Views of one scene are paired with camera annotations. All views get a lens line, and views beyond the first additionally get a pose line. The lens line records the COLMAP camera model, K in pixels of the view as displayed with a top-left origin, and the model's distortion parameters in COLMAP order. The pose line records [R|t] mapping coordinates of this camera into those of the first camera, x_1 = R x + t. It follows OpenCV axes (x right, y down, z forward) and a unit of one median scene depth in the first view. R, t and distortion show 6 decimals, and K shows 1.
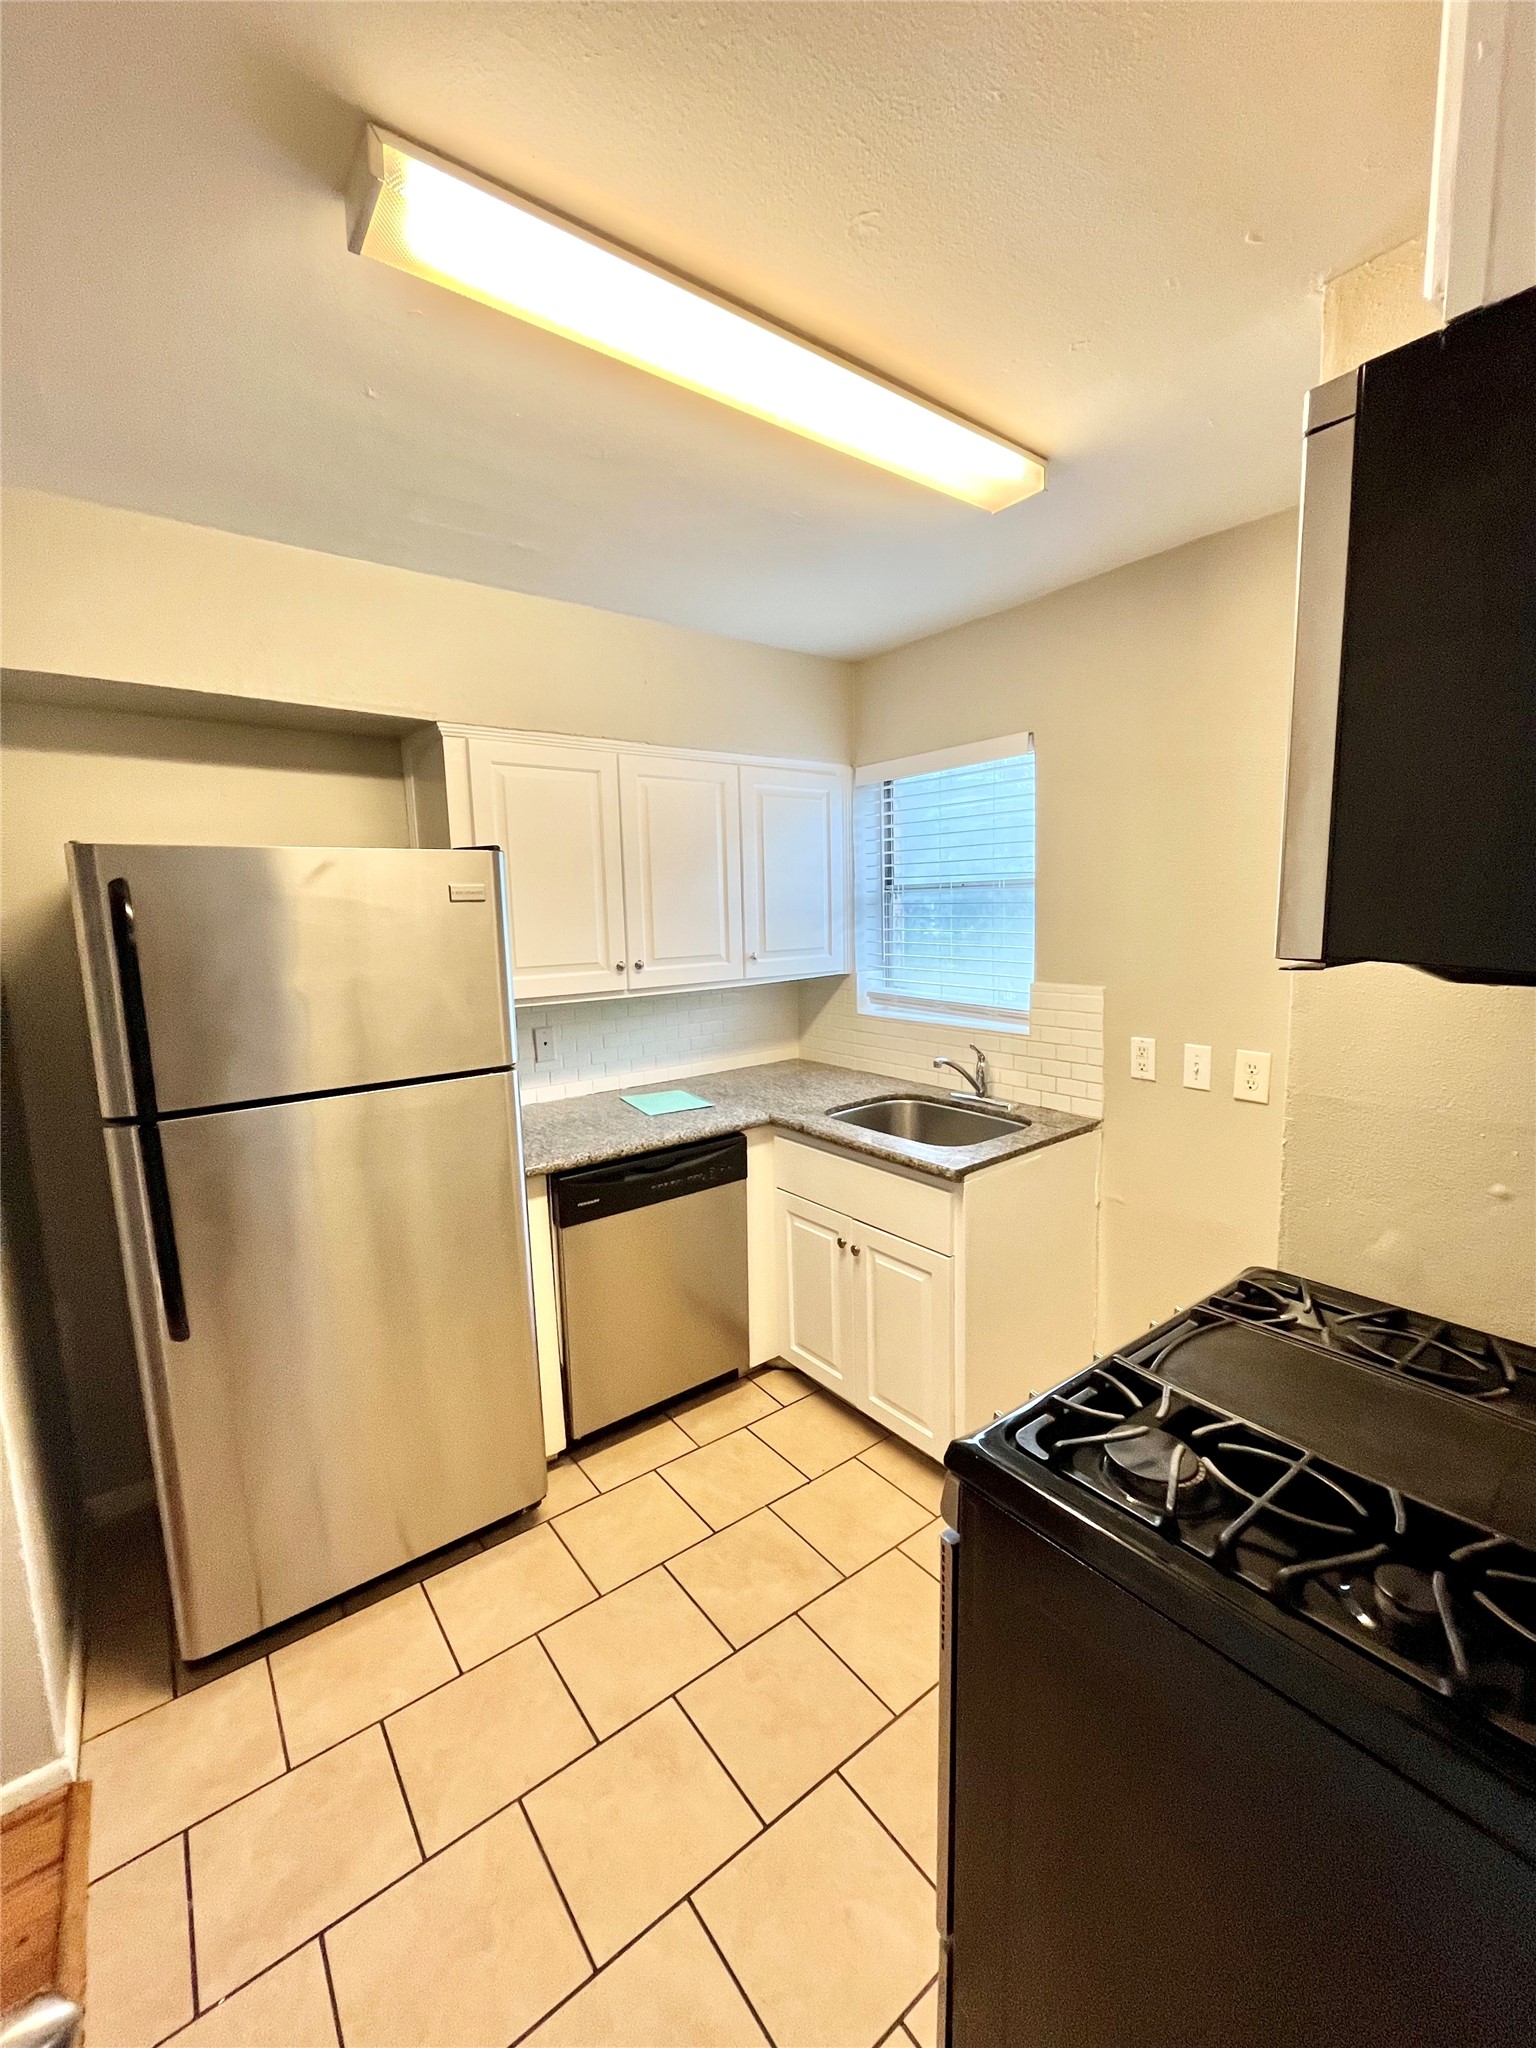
lens RADIAL K [[829.4, 0, 774.6], [0, 829.4, 1021.1], [0, 0, 1]] dist [-0.004748, 0.000146]
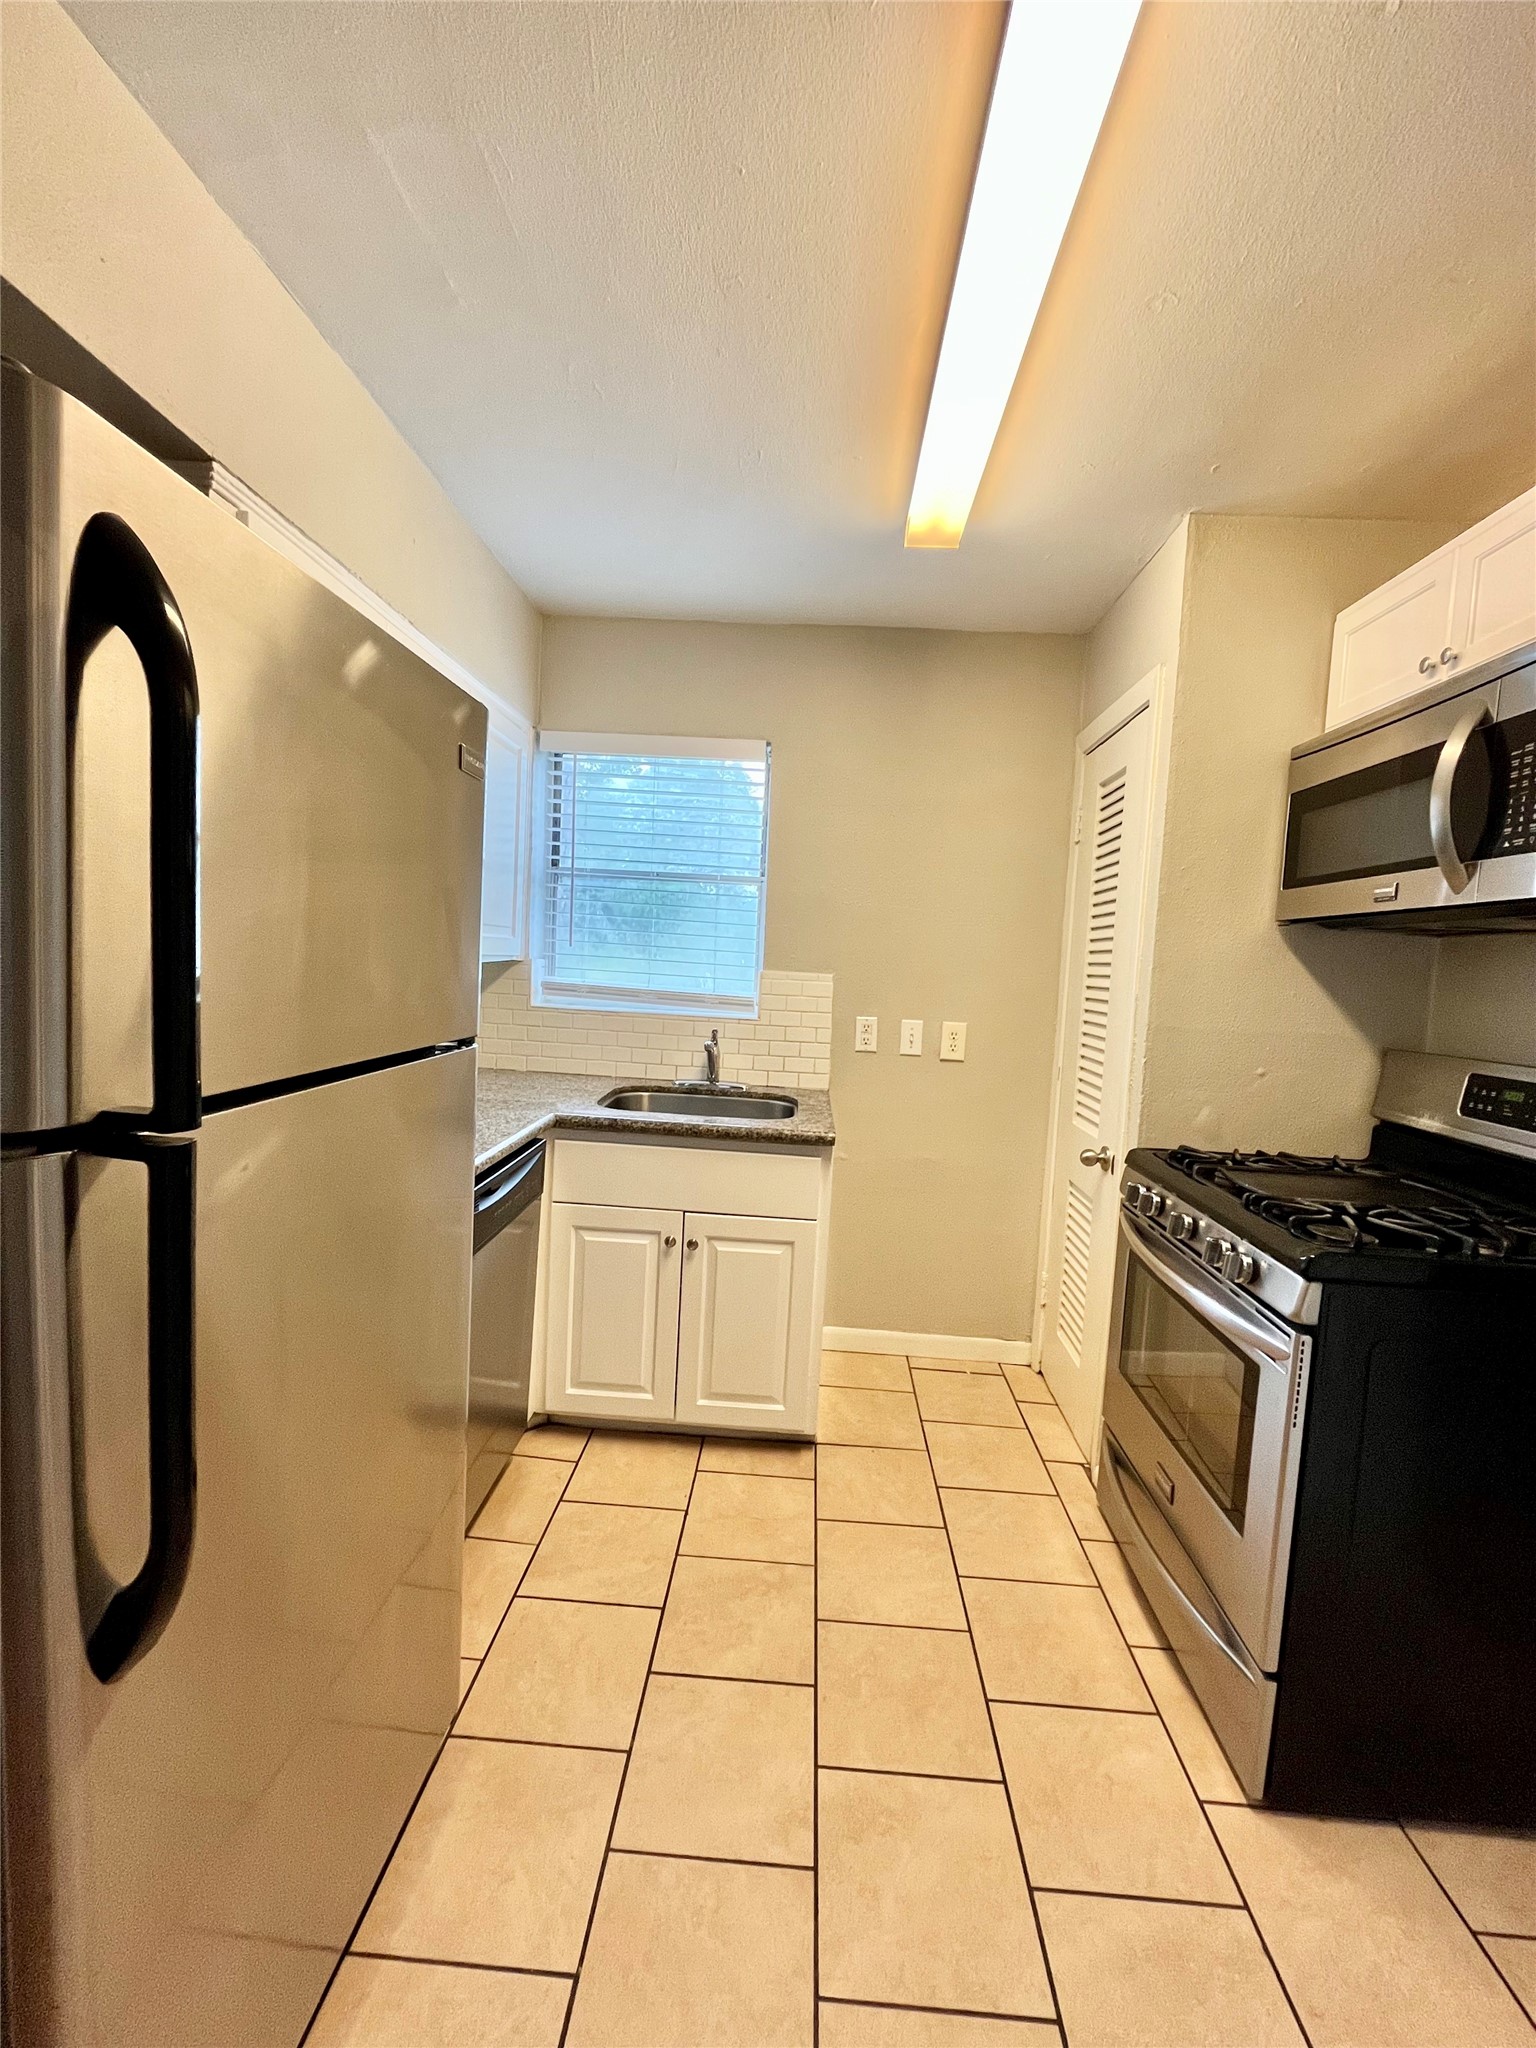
lens RADIAL K [[829.4, 0, 776.4], [0, 829.4, 1022.2], [0, 0, 1]] dist [-0.004748, 0.000146]
pose [[0.642359, 0.003668, 0.766395, -0.548291], [0.030962, 0.999048, -0.030733, 0.059352], [-0.765778, 0.043471, 0.641634, 0.317980]]
